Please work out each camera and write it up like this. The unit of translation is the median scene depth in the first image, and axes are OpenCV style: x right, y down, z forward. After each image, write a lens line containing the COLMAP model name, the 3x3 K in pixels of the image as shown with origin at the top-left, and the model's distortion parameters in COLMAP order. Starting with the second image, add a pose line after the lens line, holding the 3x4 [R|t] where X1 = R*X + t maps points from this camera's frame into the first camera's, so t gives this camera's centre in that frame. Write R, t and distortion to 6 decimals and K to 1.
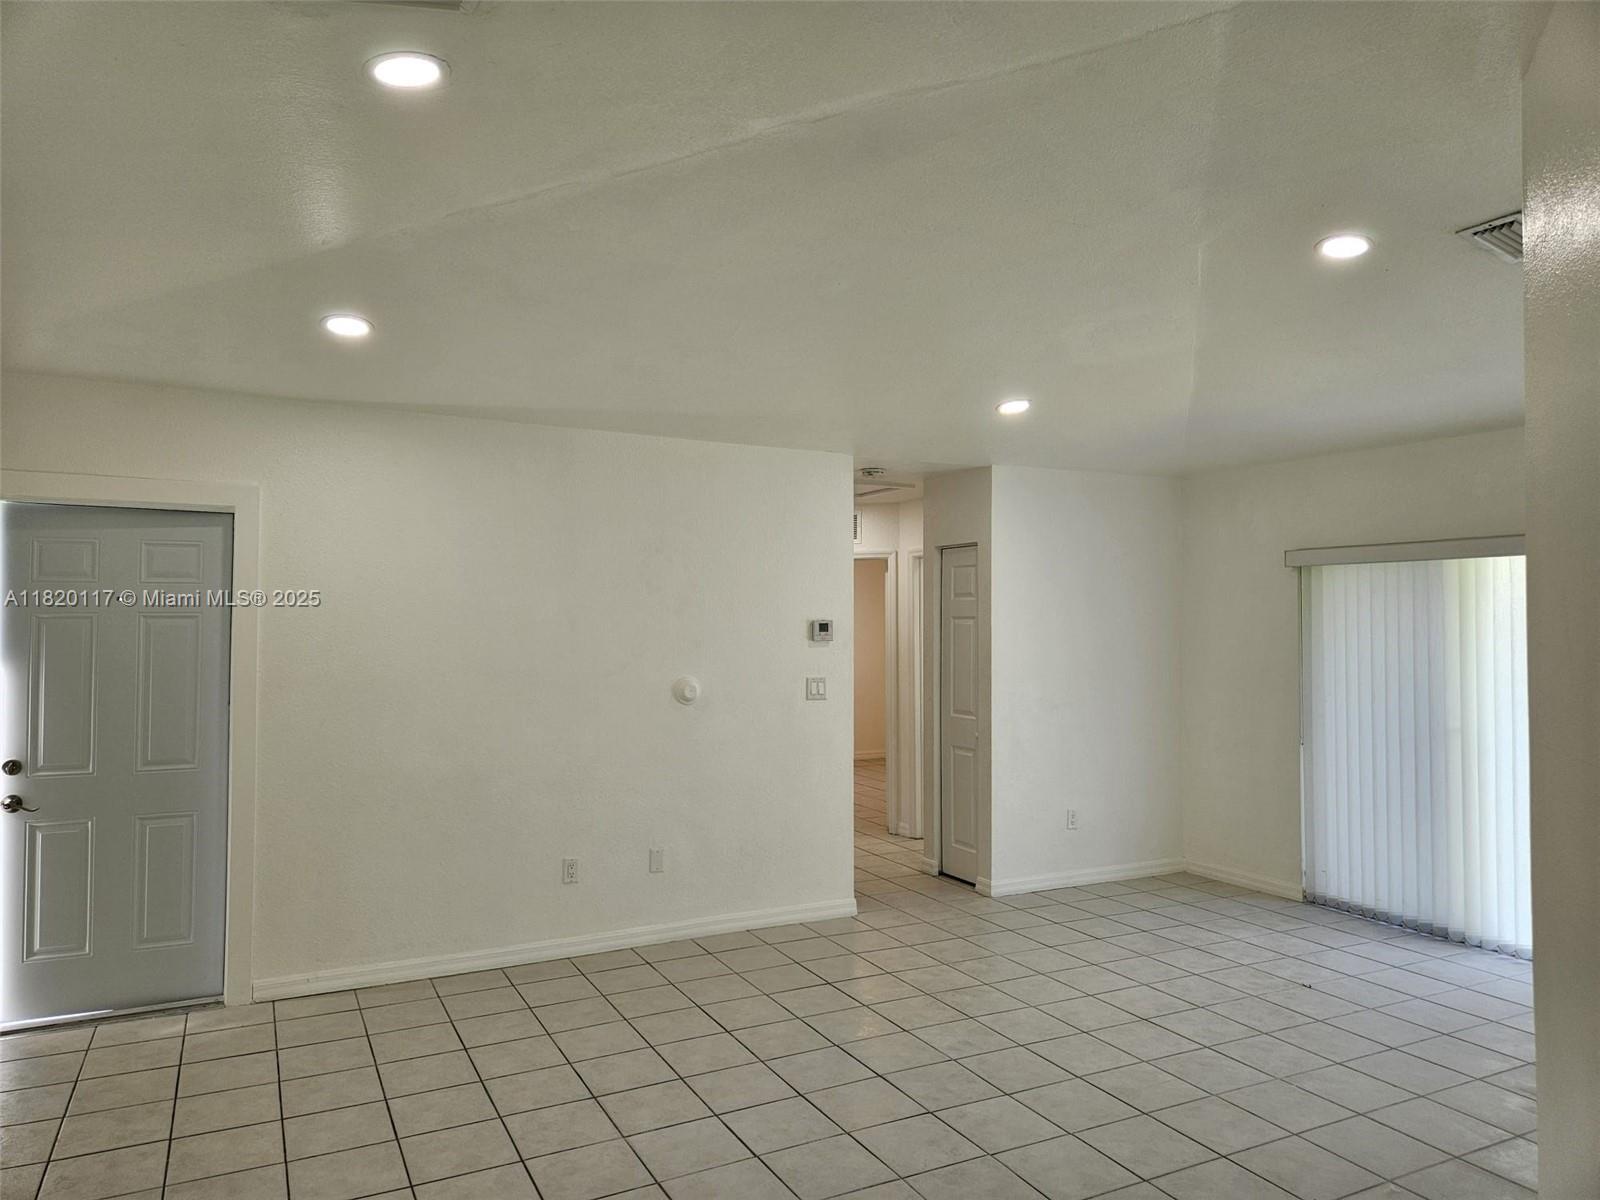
lens RADIAL K [[1080.7, 0, 794.1], [0, 1080.7, 596.9], [0, 0, 1]] dist [0.086028, -0.066588]
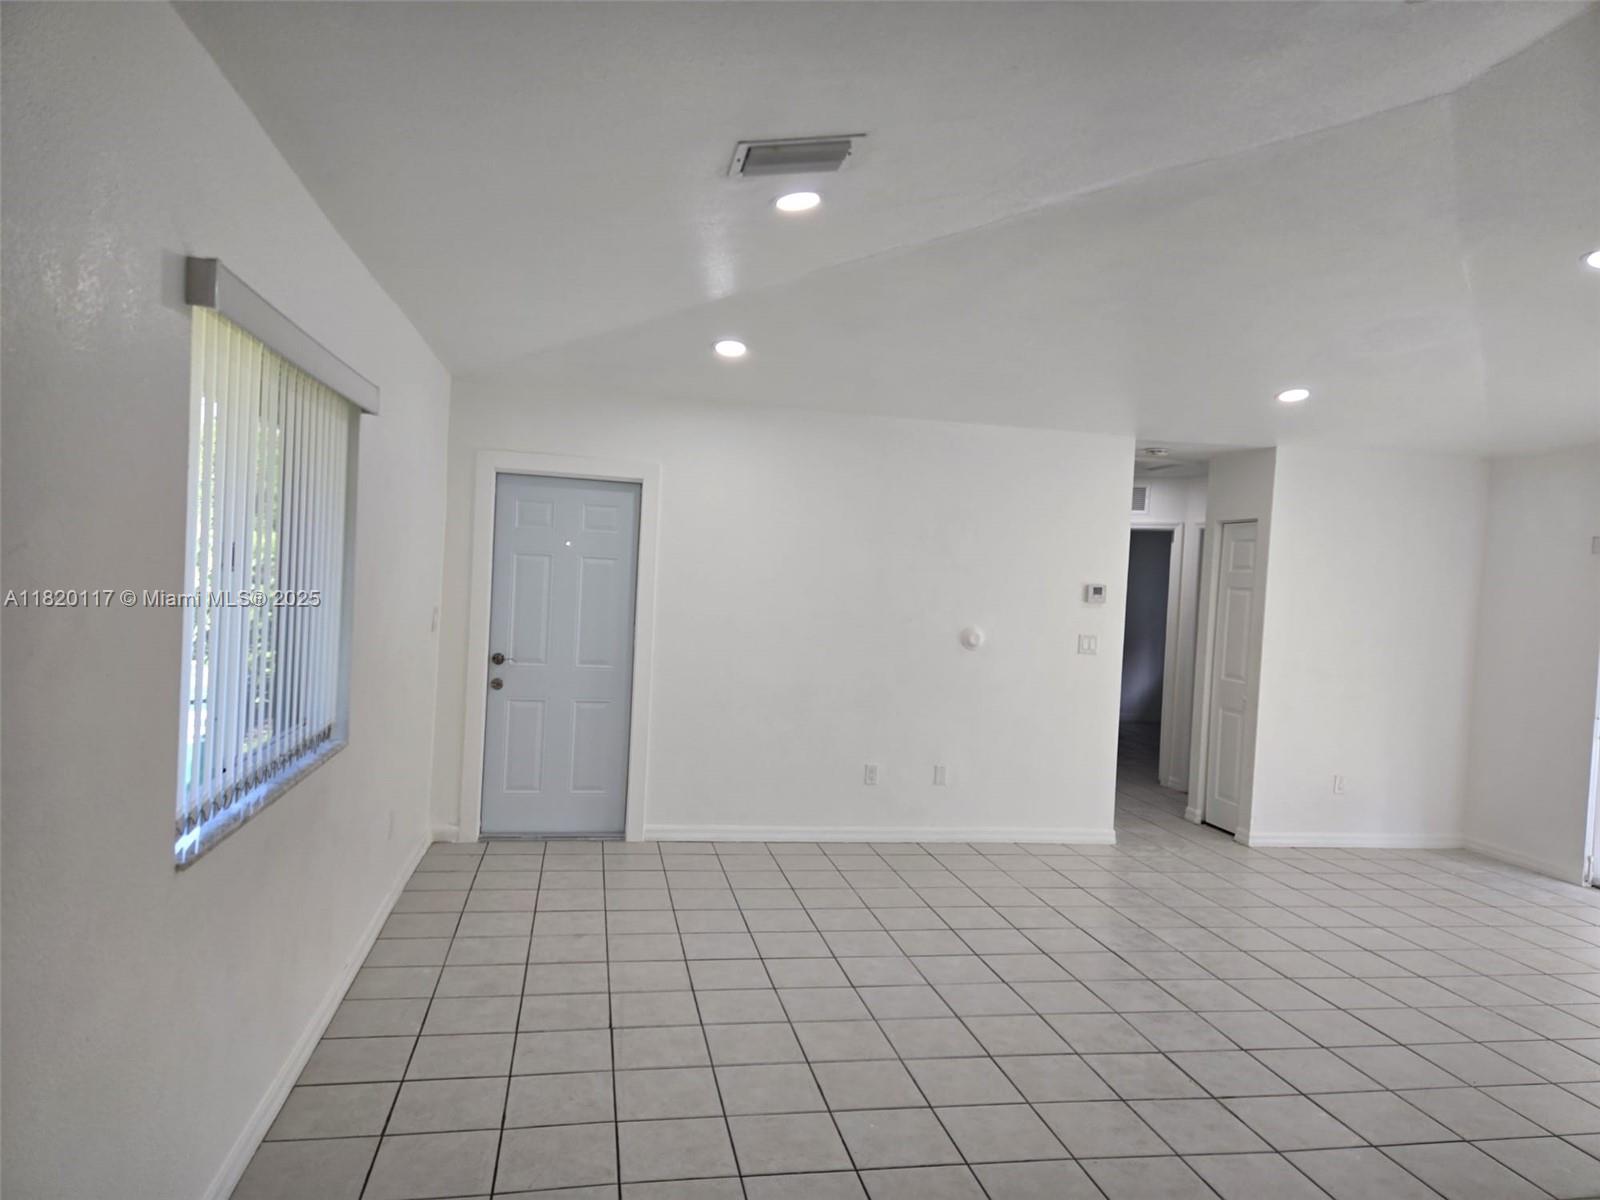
lens RADIAL K [[1080.7, 0, 794.1], [0, 1080.7, 596.9], [0, 0, 1]] dist [0.086028, -0.066588]
pose [[0.961702, 0.052358, -0.269051, 0.028742], [-0.041500, 0.998084, 0.045891, -0.004584], [0.270939, -0.032968, 0.962032, -0.182164]]
